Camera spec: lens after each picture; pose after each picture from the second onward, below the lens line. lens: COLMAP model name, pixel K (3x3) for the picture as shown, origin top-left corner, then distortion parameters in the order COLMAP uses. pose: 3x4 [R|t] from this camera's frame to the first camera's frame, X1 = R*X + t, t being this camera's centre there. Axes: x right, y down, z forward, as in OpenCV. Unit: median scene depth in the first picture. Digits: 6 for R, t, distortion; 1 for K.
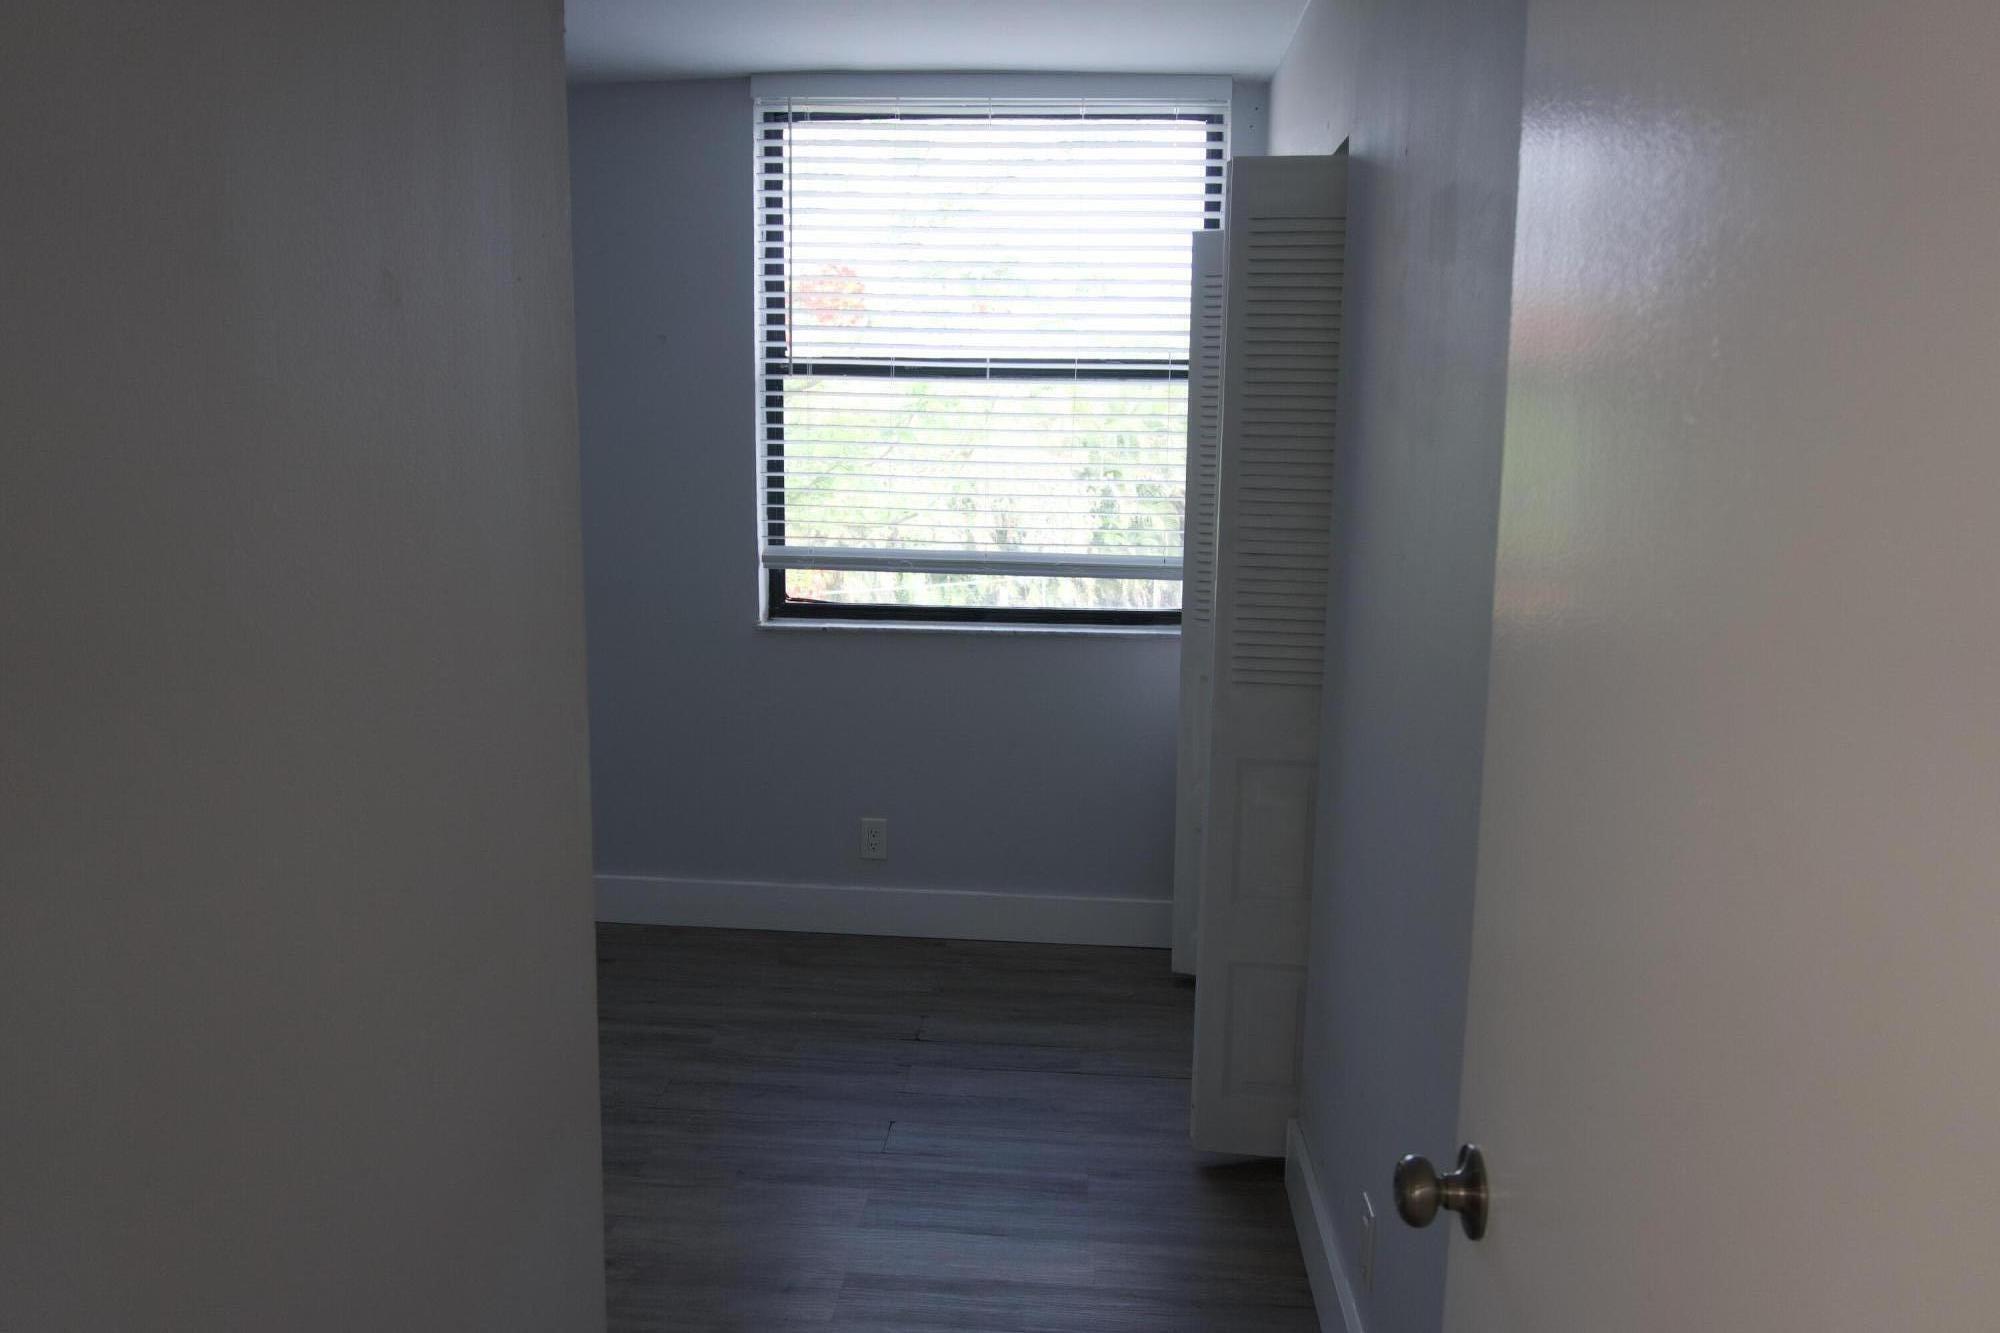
lens RADIAL K [[1498.5, 0, 990.5], [0, 1498.5, 666.8], [0, 0, 1]] dist [-0.030263, -0.014804]
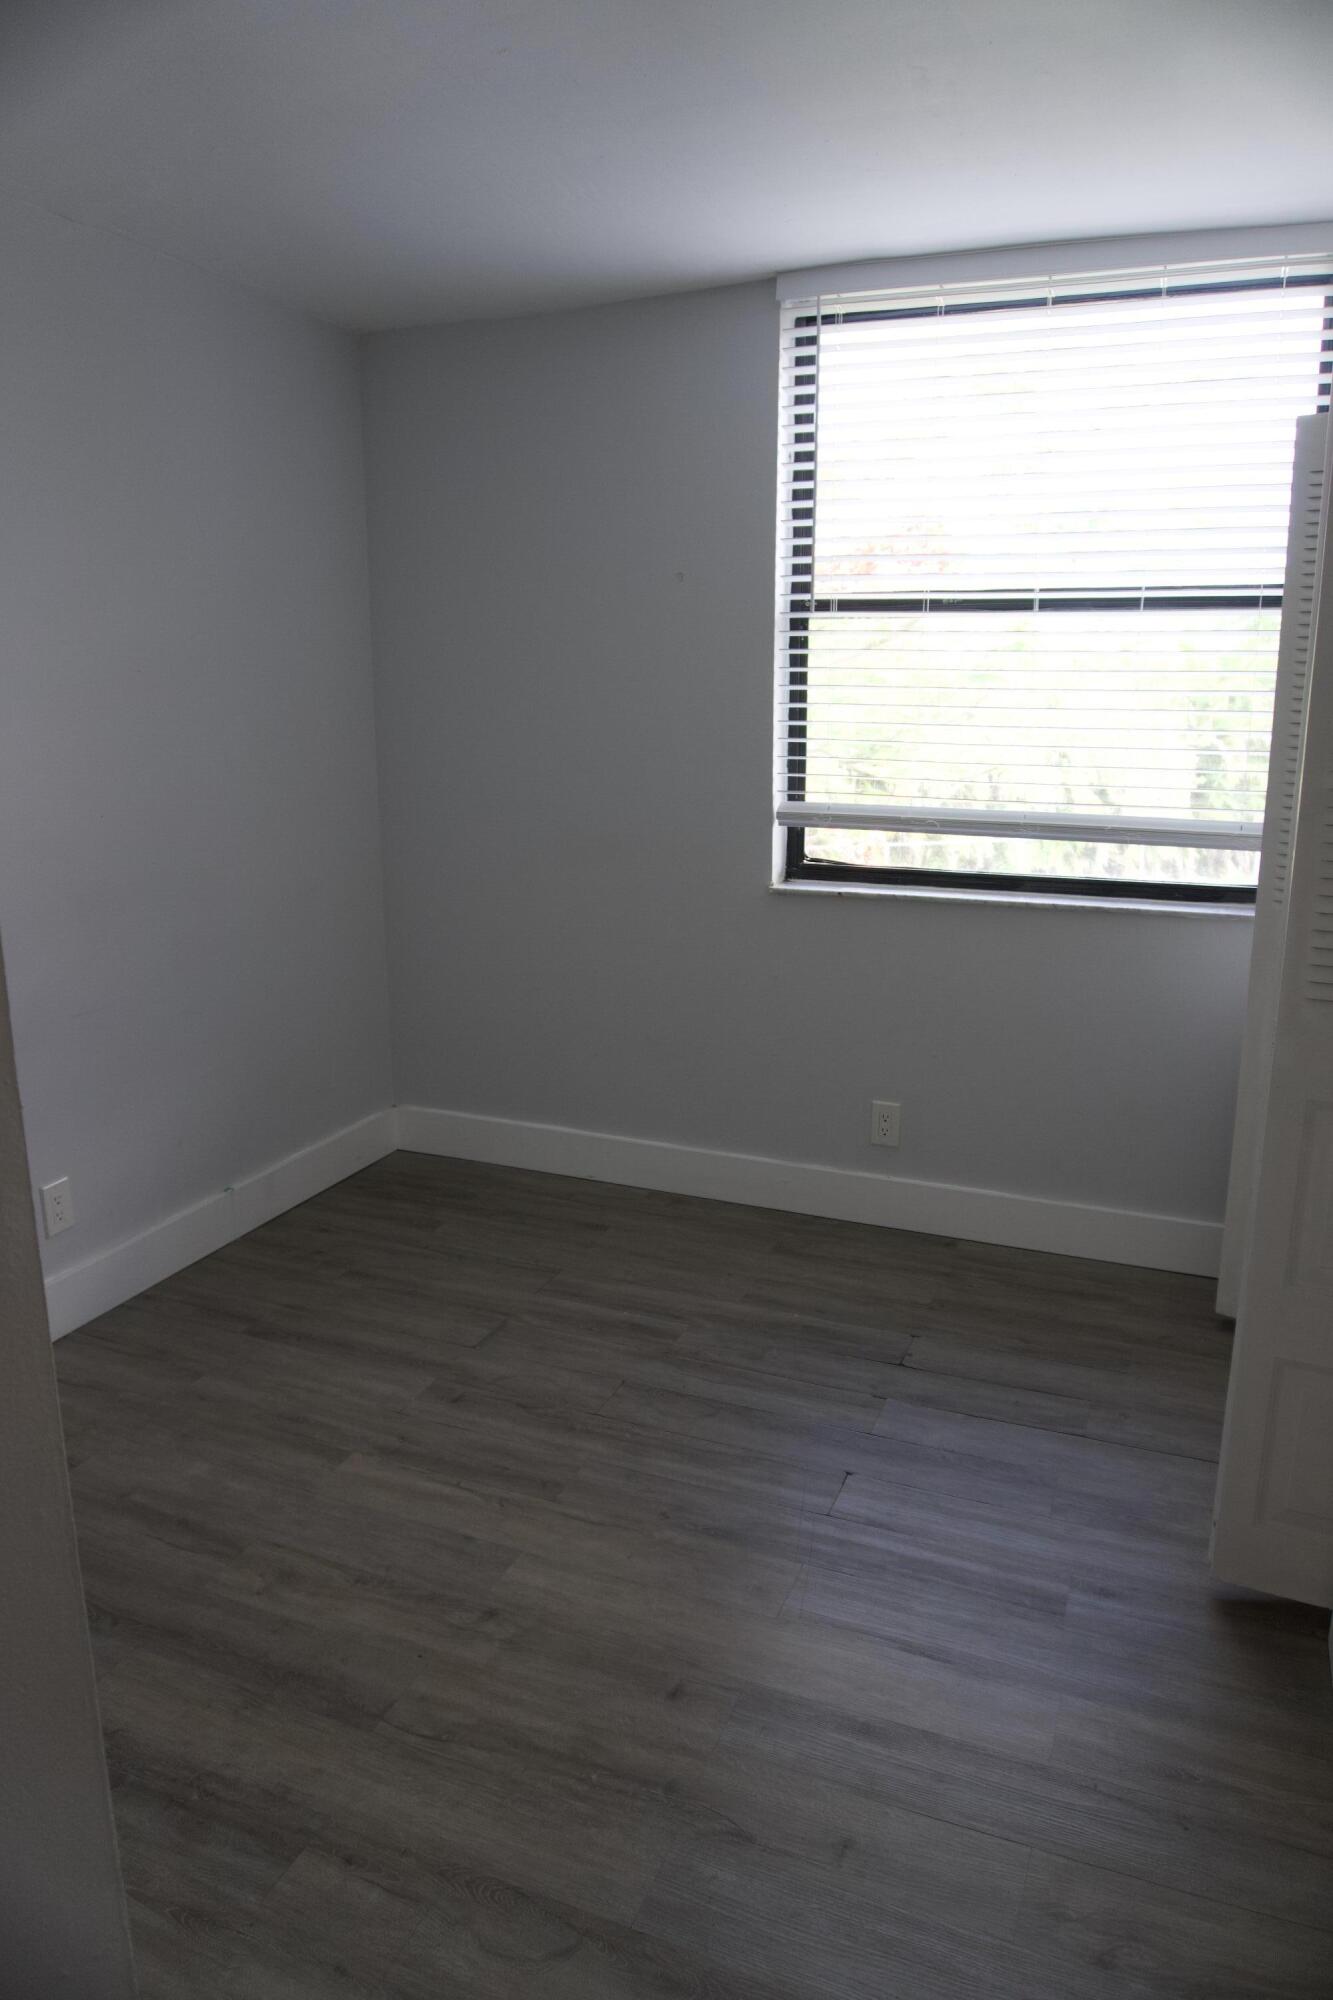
lens RADIAL K [[1341.9, 0, 687.5], [0, 1341.9, 996.6], [0, 0, 1]] dist [-0.044418, -0.006082]
pose [[0.955947, 0.055769, -0.288192, 0.041317], [-0.036555, 0.996761, 0.071631, -0.018484], [0.291253, -0.057941, 0.954890, 0.196505]]
